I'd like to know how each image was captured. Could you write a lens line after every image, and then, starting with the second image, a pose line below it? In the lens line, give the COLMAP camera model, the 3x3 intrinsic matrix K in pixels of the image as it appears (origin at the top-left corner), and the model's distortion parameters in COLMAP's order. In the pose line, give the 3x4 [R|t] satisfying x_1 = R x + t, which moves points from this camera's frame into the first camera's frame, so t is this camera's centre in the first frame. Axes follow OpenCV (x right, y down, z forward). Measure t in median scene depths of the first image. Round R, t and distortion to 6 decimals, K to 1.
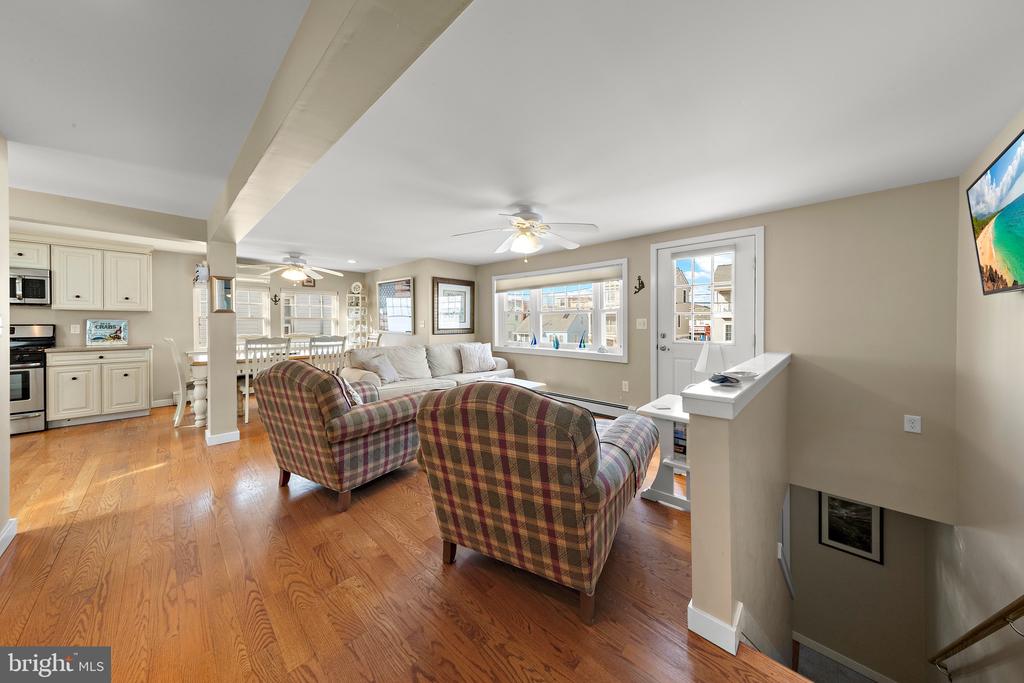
lens RADIAL K [[325.1, 0, 516.0], [0, 325.1, 324.9], [0, 0, 1]] dist [0.001080, -0.000316]
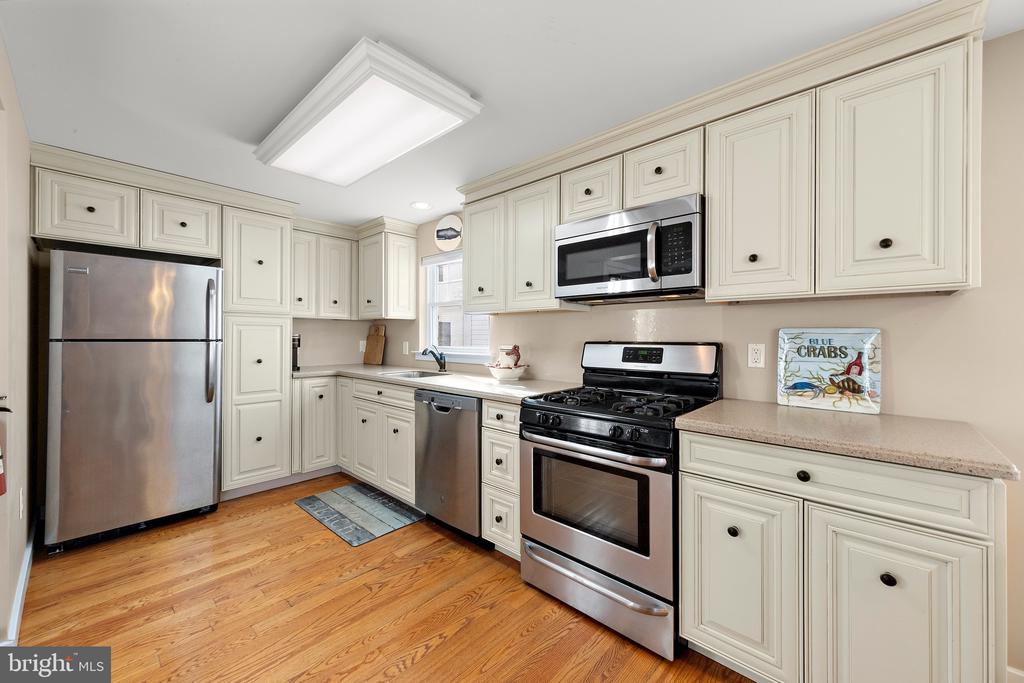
lens RADIAL K [[394.5, 0, 524.6], [0, 394.5, 336.0], [0, 0, 1]] dist [0.003374, -0.000755]
pose [[0.016111, 0.000089, -0.999870, -0.968454], [-0.005471, 0.999985, 0.000001, -0.008497], [0.999855, 0.005470, 0.016111, 0.775183]]
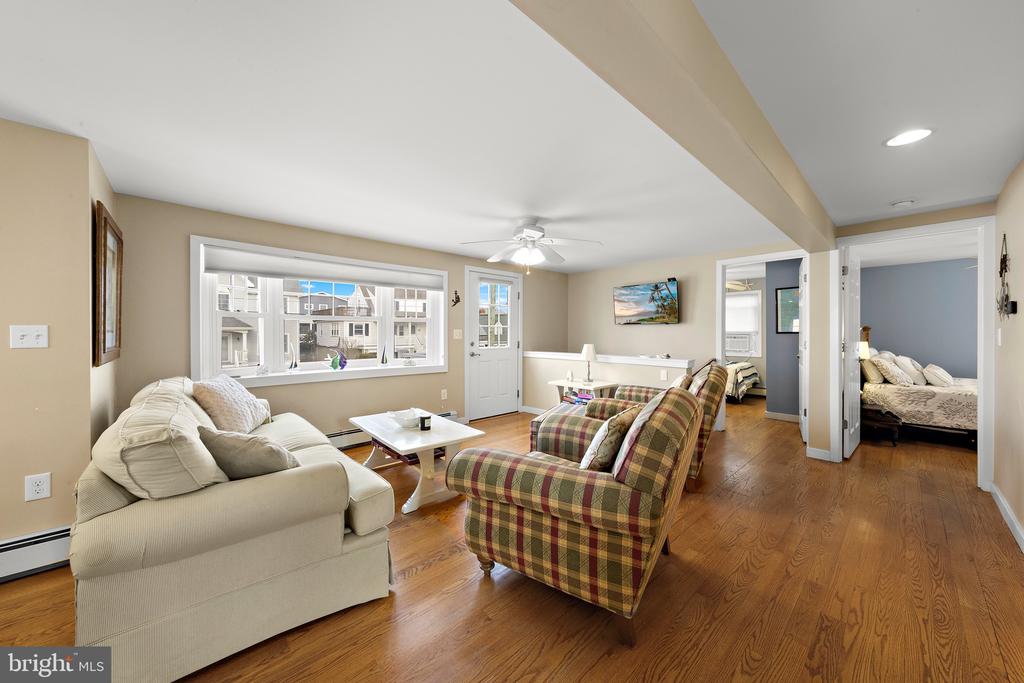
lens RADIAL K [[363.6, 0, 515.3], [0, 363.6, 334.2], [0, 0, 1]] dist [0.000621, 0.000192]
pose [[0.078160, -0.002934, 0.996936, -0.807863], [0.002485, 0.999993, 0.002748, -0.006258], [-0.996938, 0.002262, 0.078167, 0.691127]]
